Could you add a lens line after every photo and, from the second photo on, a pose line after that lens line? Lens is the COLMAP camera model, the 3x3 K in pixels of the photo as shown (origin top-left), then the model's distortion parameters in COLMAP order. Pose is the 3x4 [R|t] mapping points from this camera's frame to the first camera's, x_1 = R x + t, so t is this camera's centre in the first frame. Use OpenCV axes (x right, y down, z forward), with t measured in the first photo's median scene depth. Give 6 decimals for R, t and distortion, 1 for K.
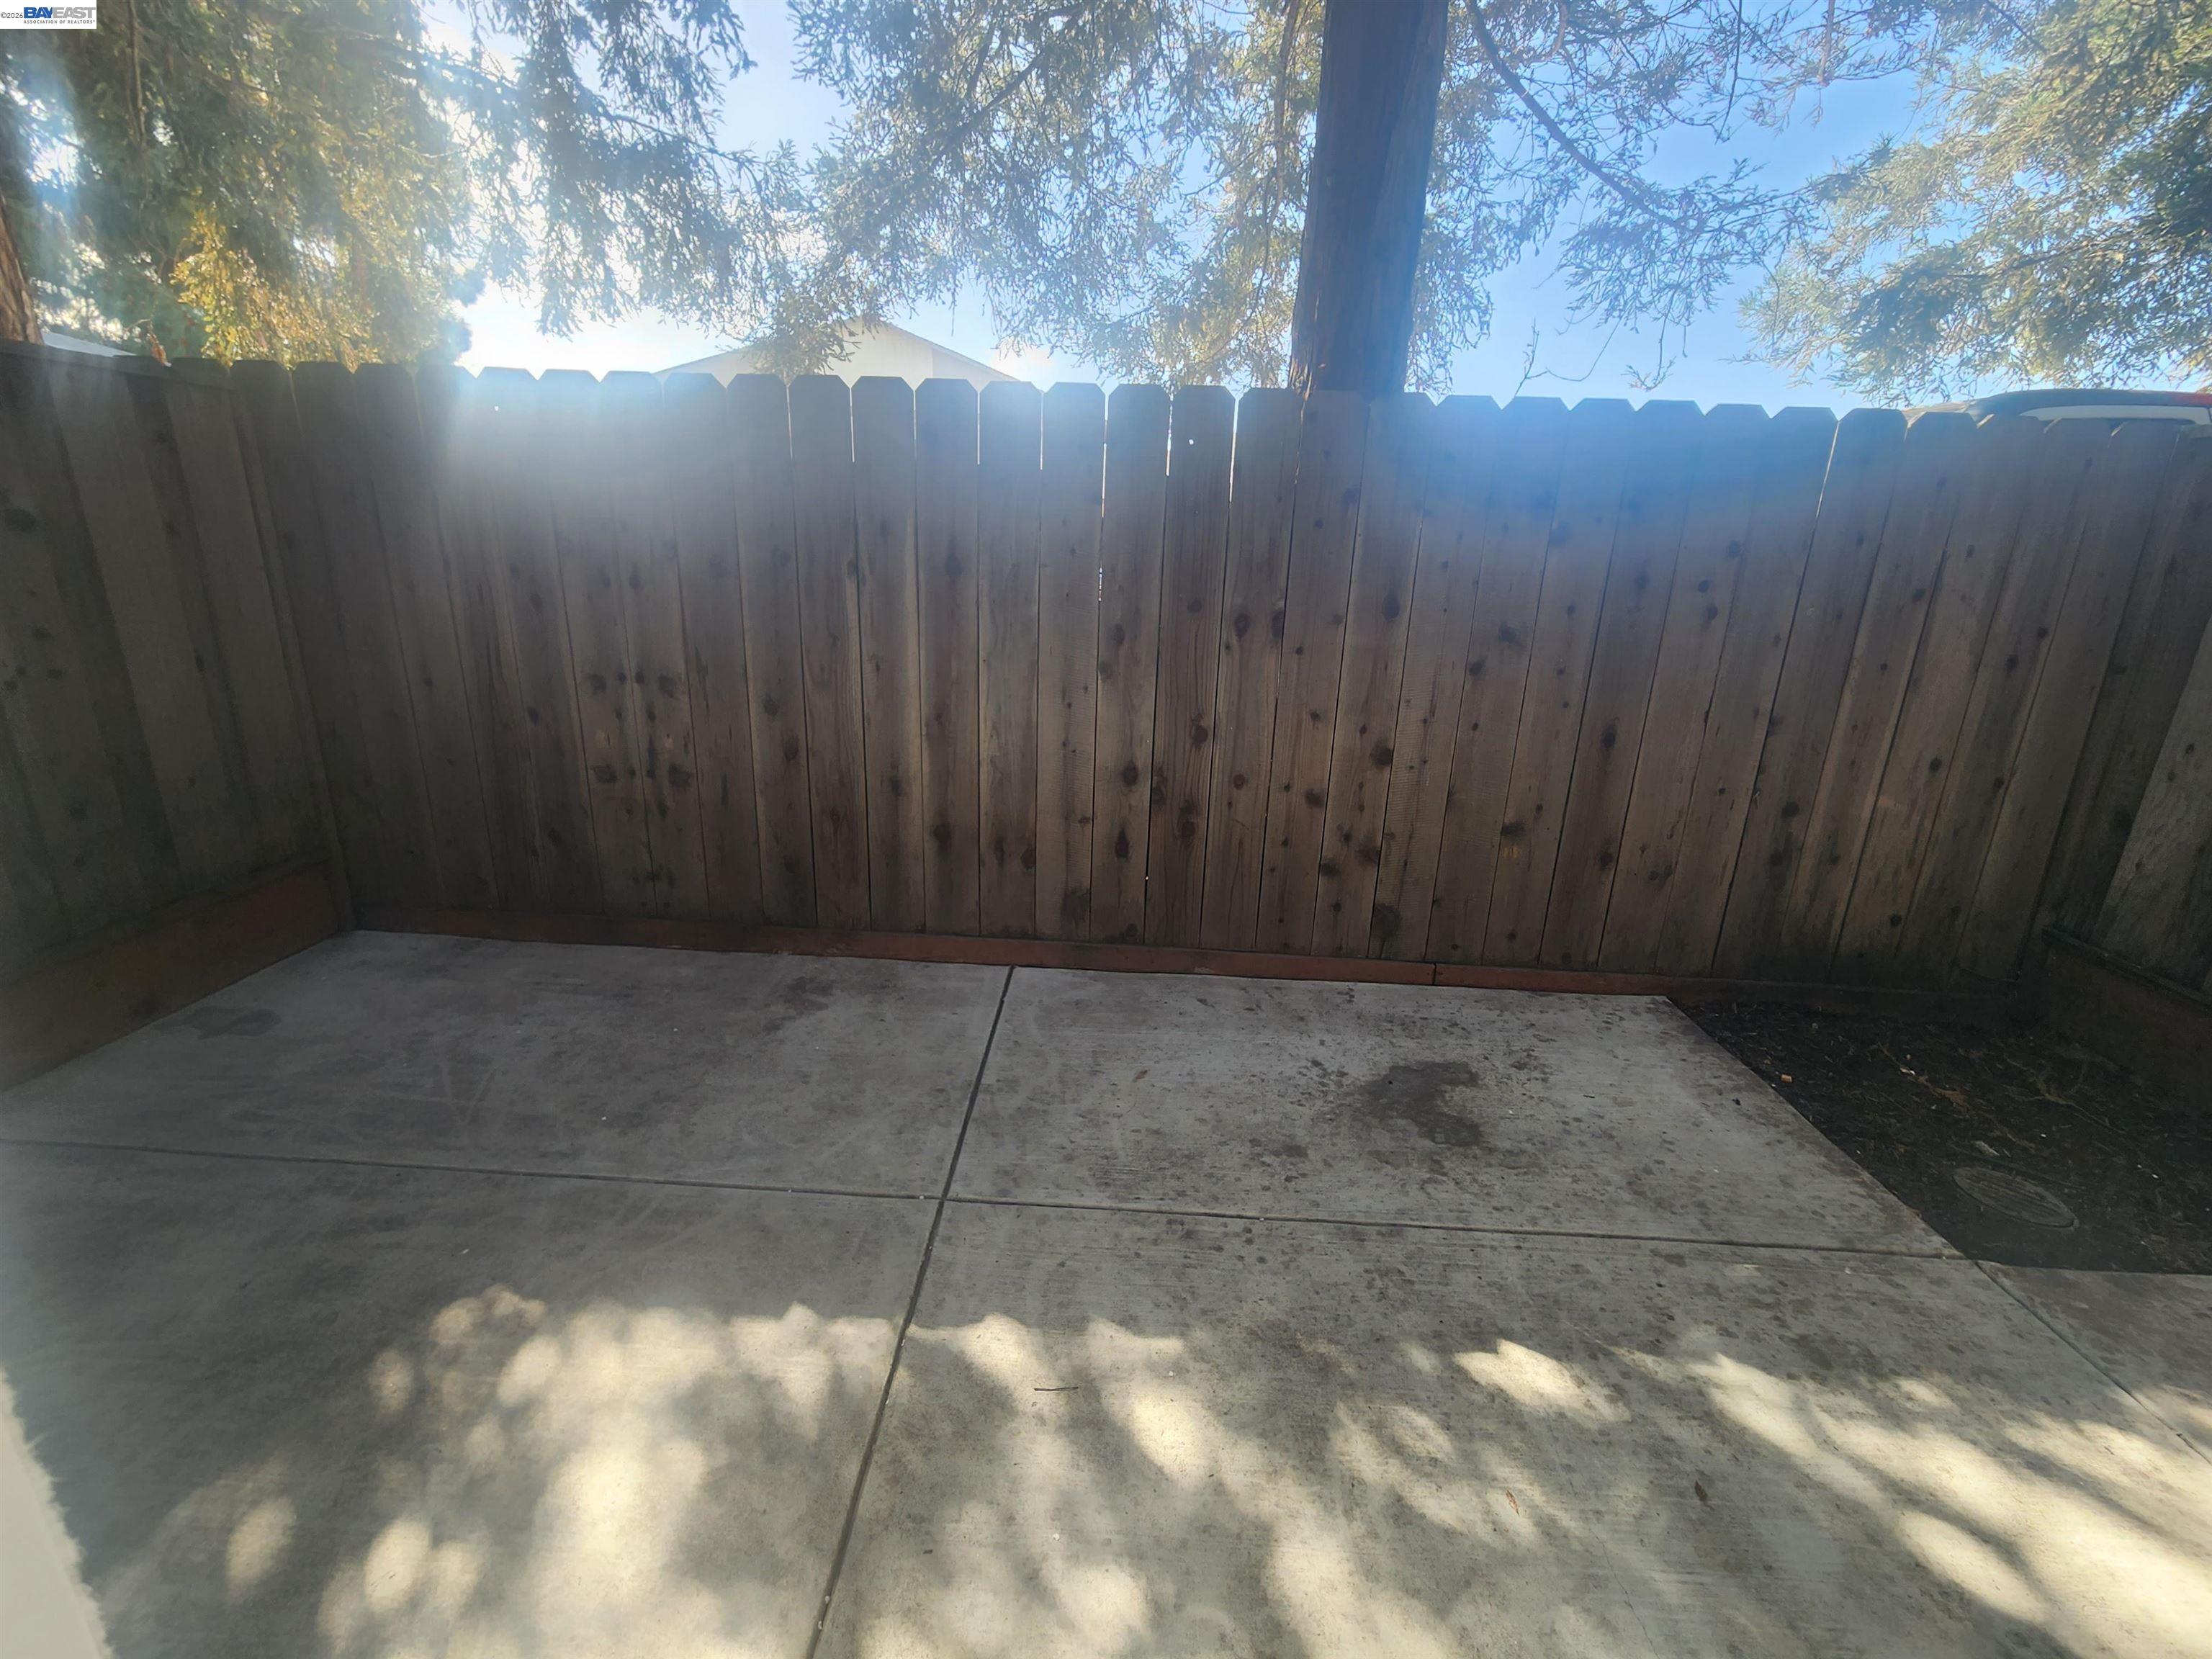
lens RADIAL K [[909.8, 0, 1094.4], [0, 909.8, 828.9], [0, 0, 1]] dist [-0.001803, -0.001242]
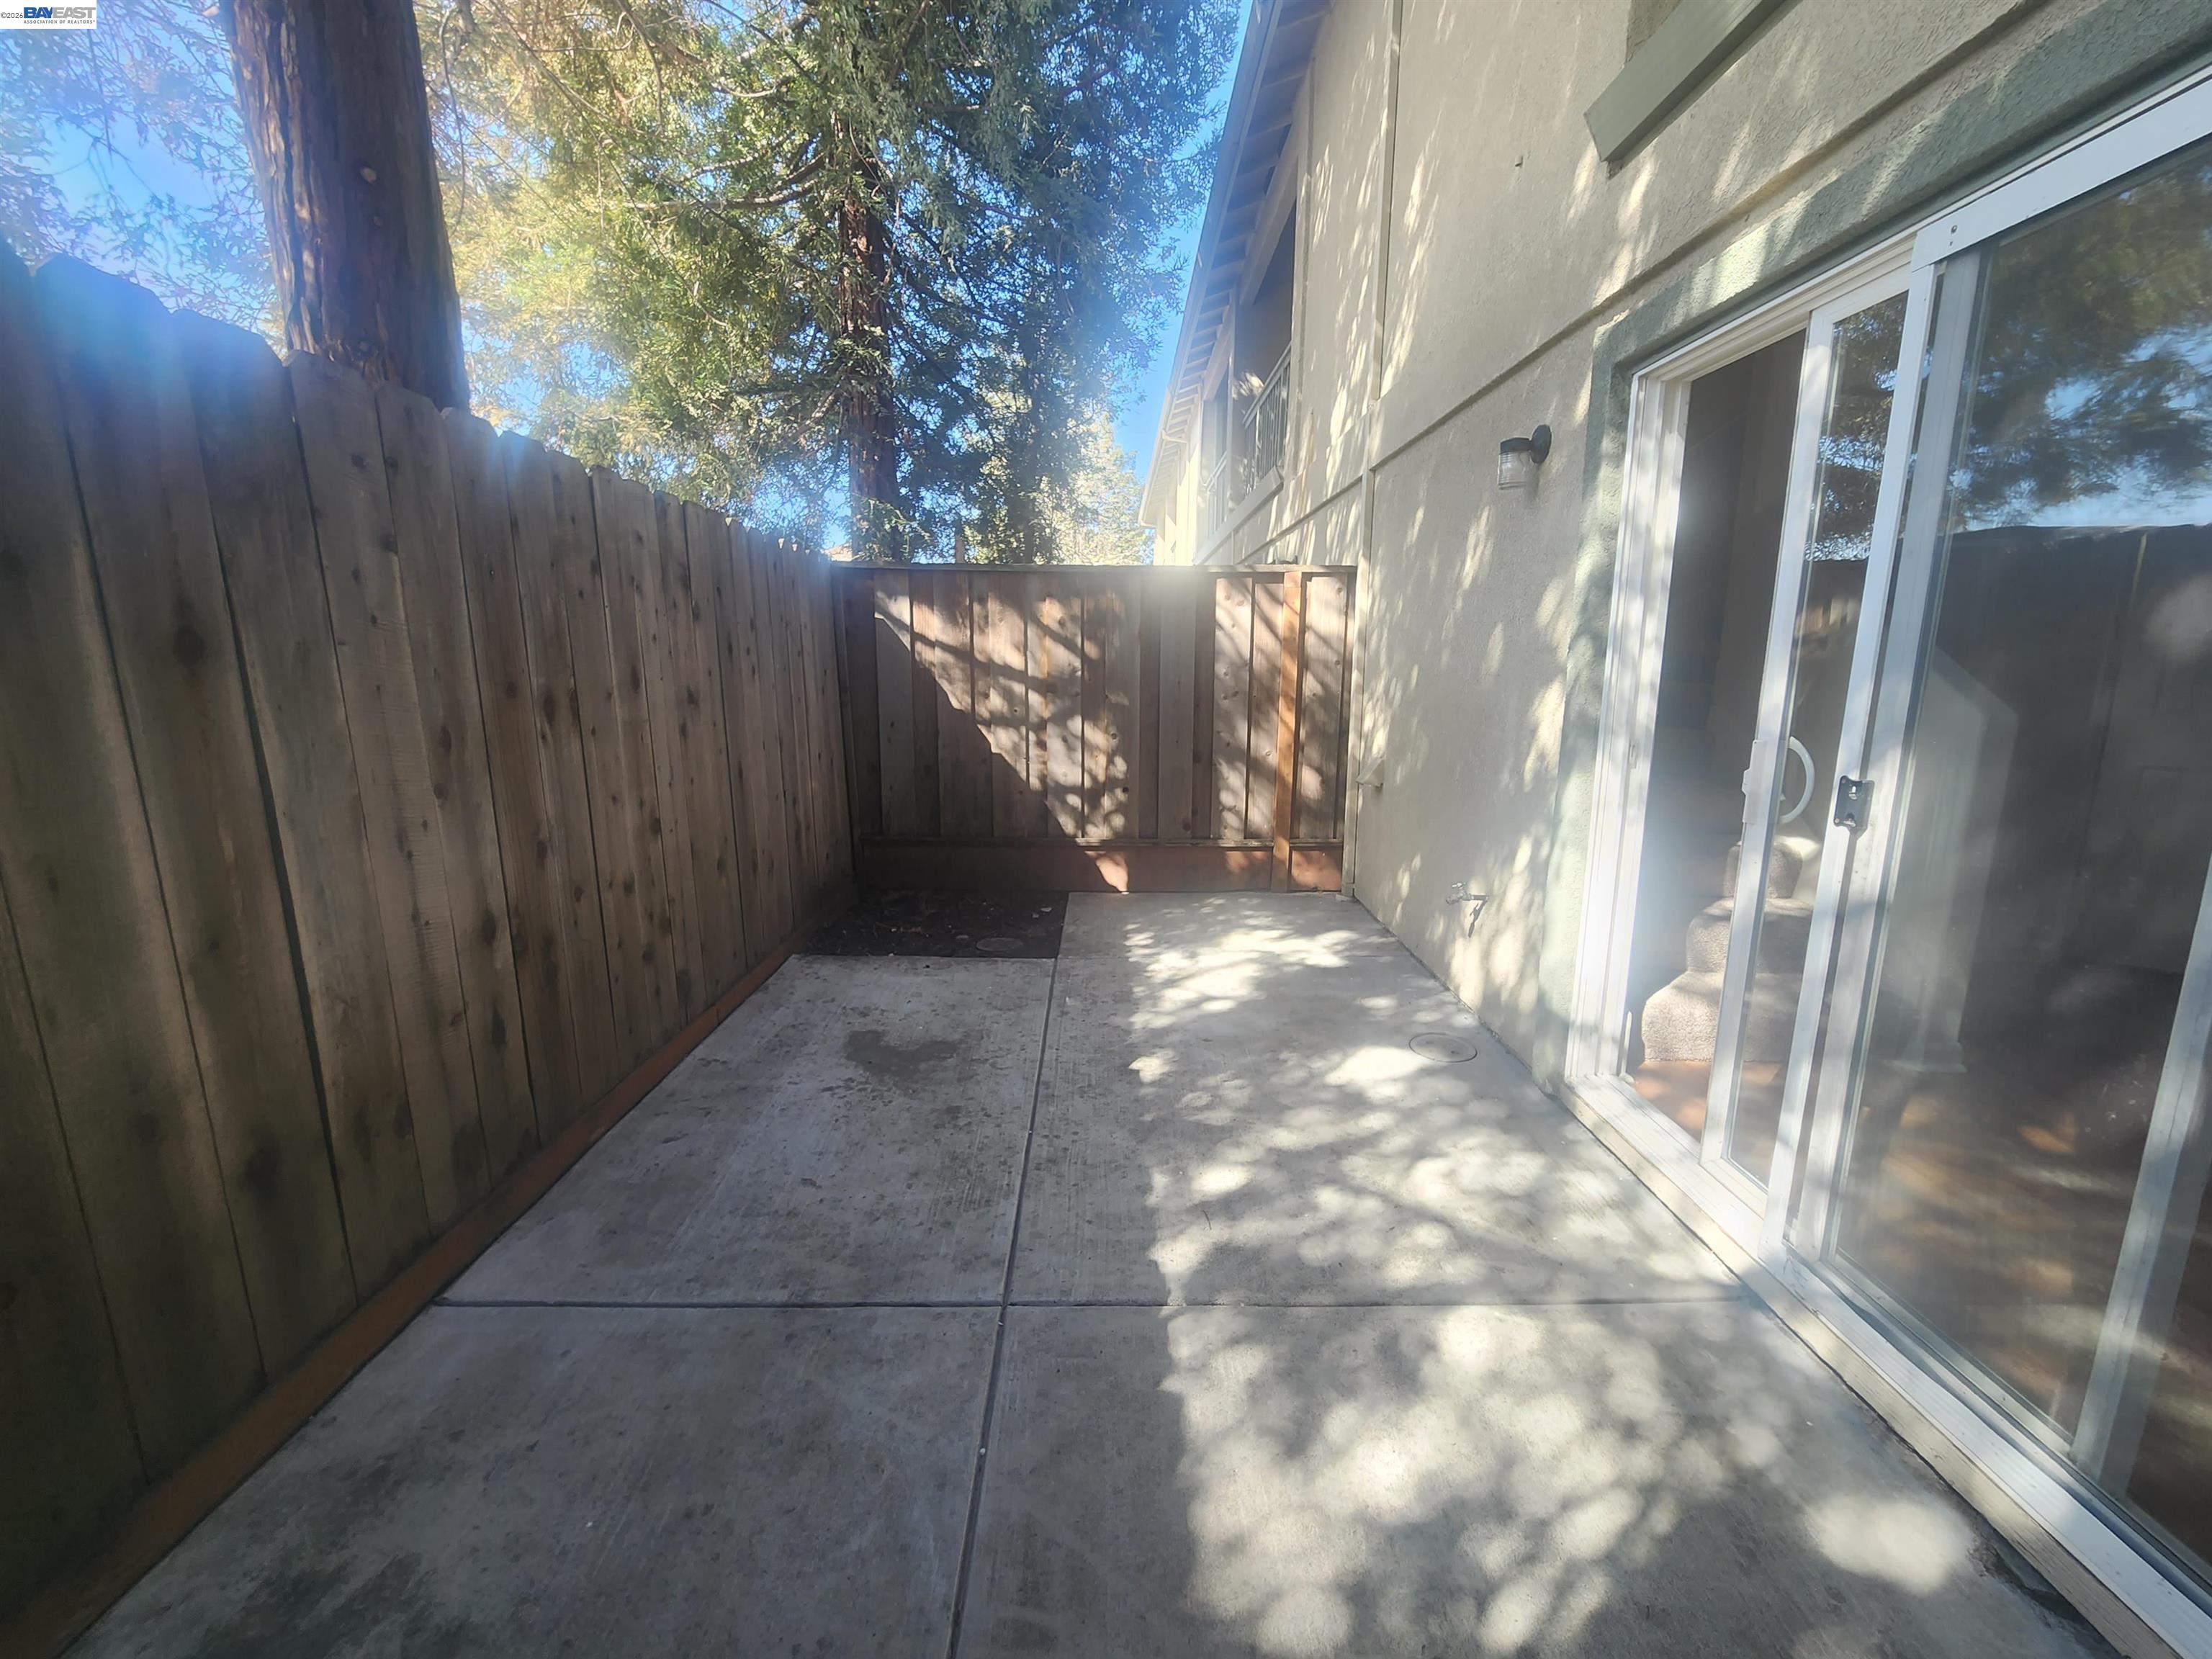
lens RADIAL K [[909.8, 0, 1097.4], [0, 909.8, 835.0], [0, 0, 1]] dist [-0.001803, -0.001242]
pose [[-0.056963, -0.218221, 0.974235, -0.699351], [0.278043, 0.933747, 0.225409, -0.165048], [-0.958878, 0.283719, 0.007485, 0.546730]]
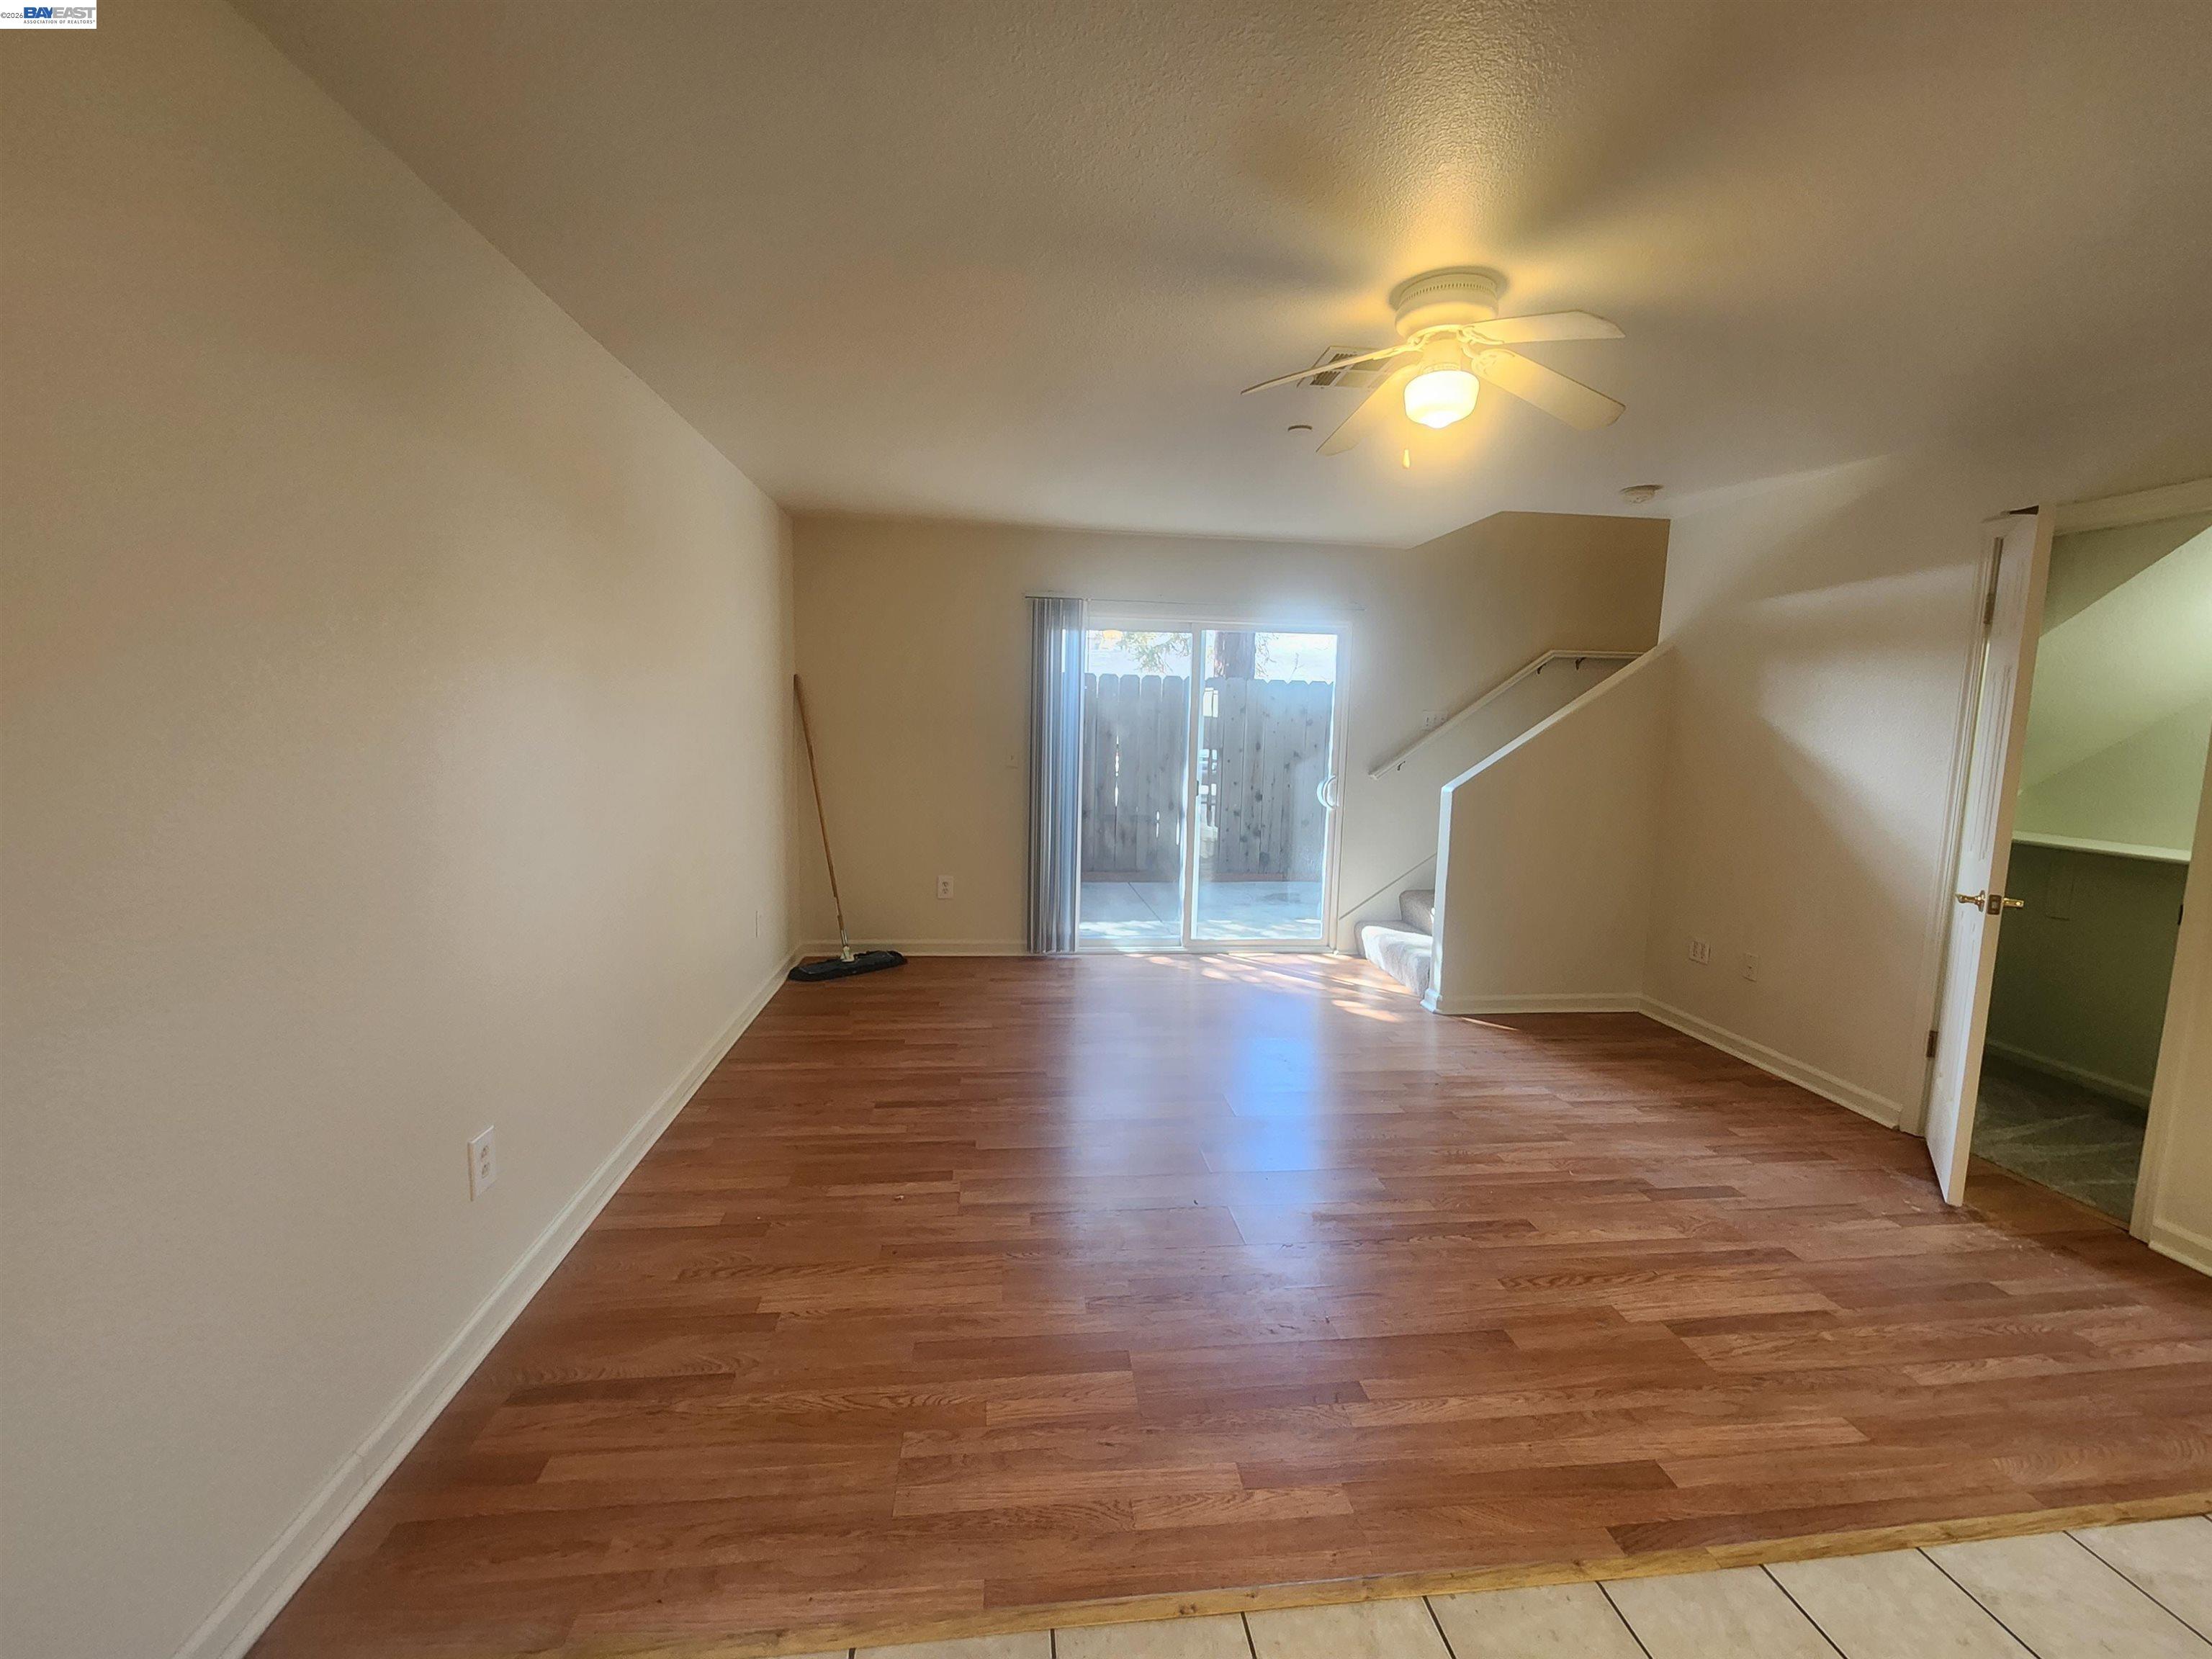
lens RADIAL K [[909.8, 0, 1104.0], [0, 909.8, 827.6], [0, 0, 1]] dist [-0.001803, -0.001242]
pose [[0.983270, -0.031301, 0.179443, -0.689111], [0.059266, 0.986498, -0.152671, 0.430526], [-0.172241, 0.160752, 0.971850, -1.705419]]
